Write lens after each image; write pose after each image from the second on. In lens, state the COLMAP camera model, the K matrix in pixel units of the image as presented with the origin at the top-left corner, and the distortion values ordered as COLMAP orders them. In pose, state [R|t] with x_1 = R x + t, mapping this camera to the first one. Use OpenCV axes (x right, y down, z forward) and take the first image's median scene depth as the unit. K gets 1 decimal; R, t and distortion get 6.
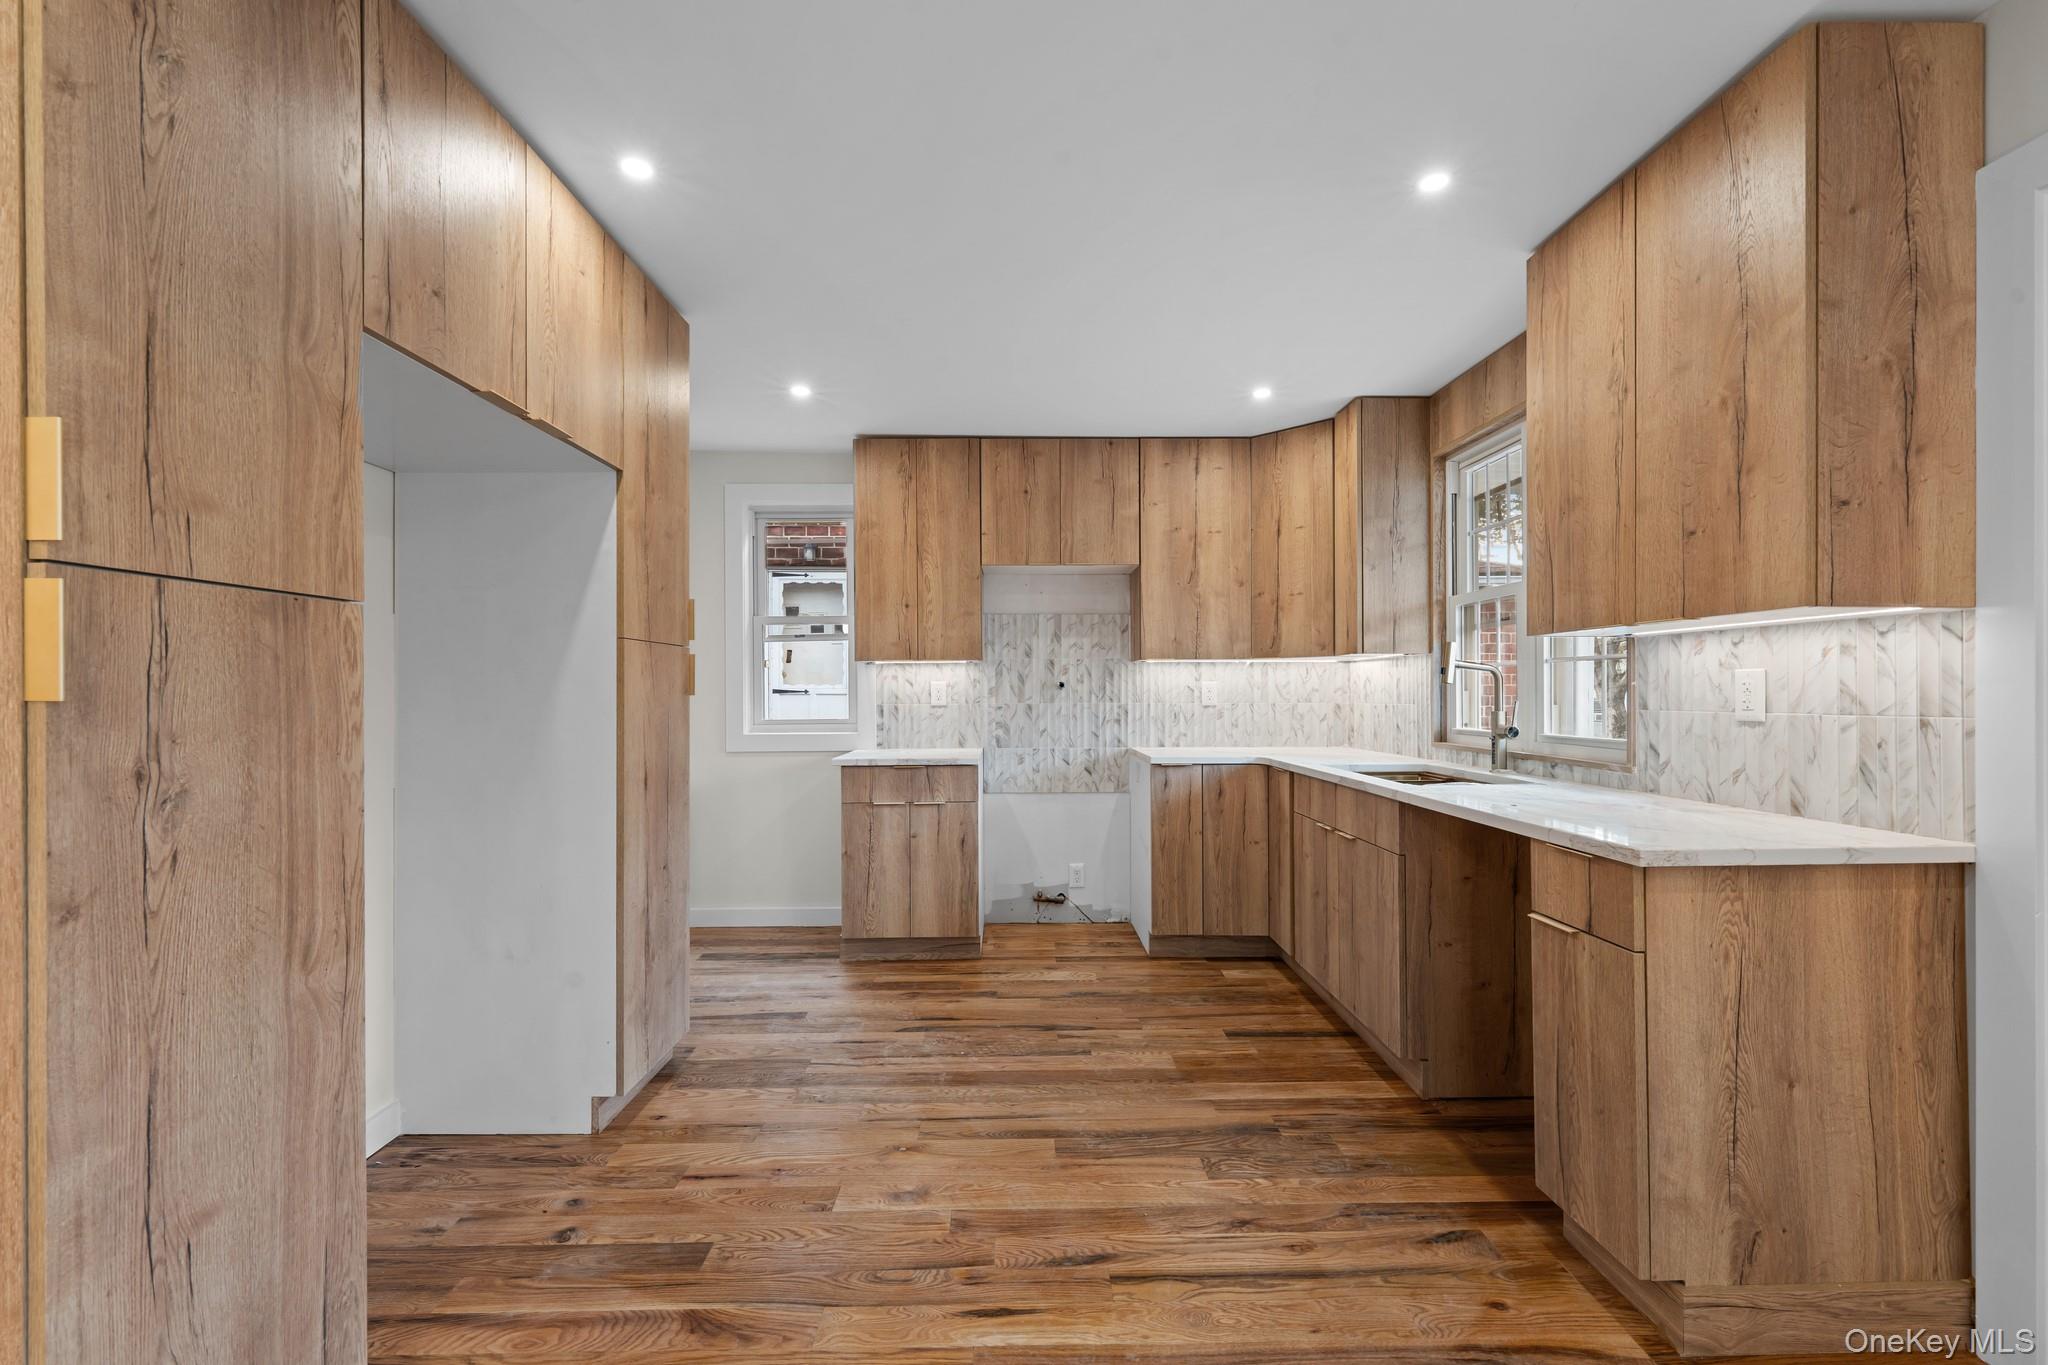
lens RADIAL K [[835.9, 0, 1030.4], [0, 835.9, 717.6], [0, 0, 1]] dist [-0.002163, -0.000214]
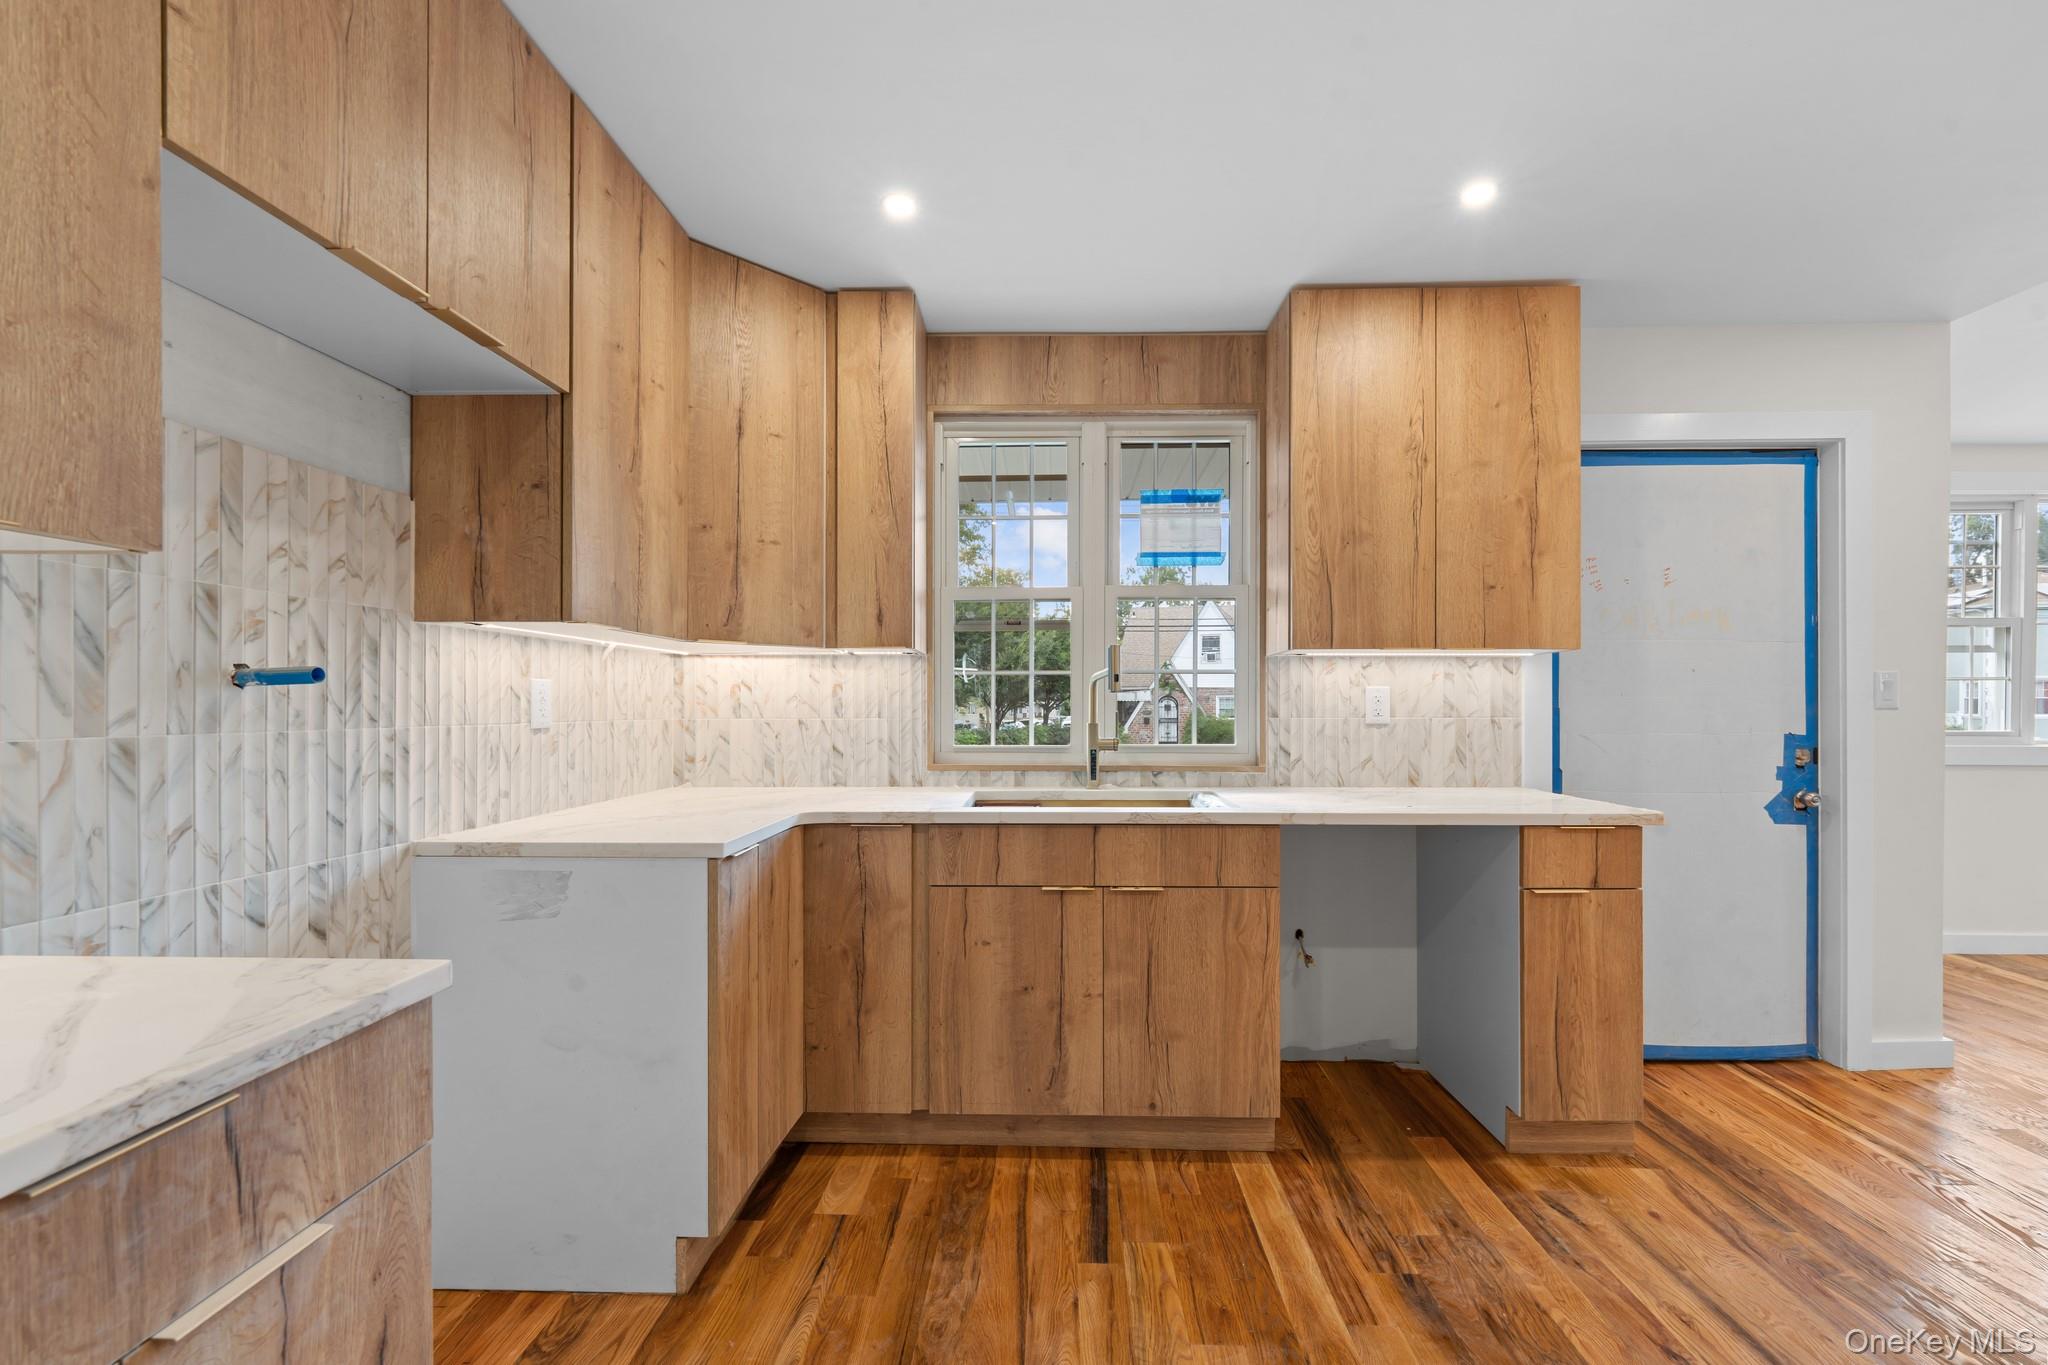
lens RADIAL K [[835.9, 0, 1030.4], [0, 835.9, 717.6], [0, 0, 1]] dist [-0.002163, -0.000214]
pose [[0.047906, -0.012733, 0.998771, -0.474502], [0.029250, 0.999508, 0.011340, -0.033085], [-0.998423, 0.028671, 0.048255, 1.292219]]
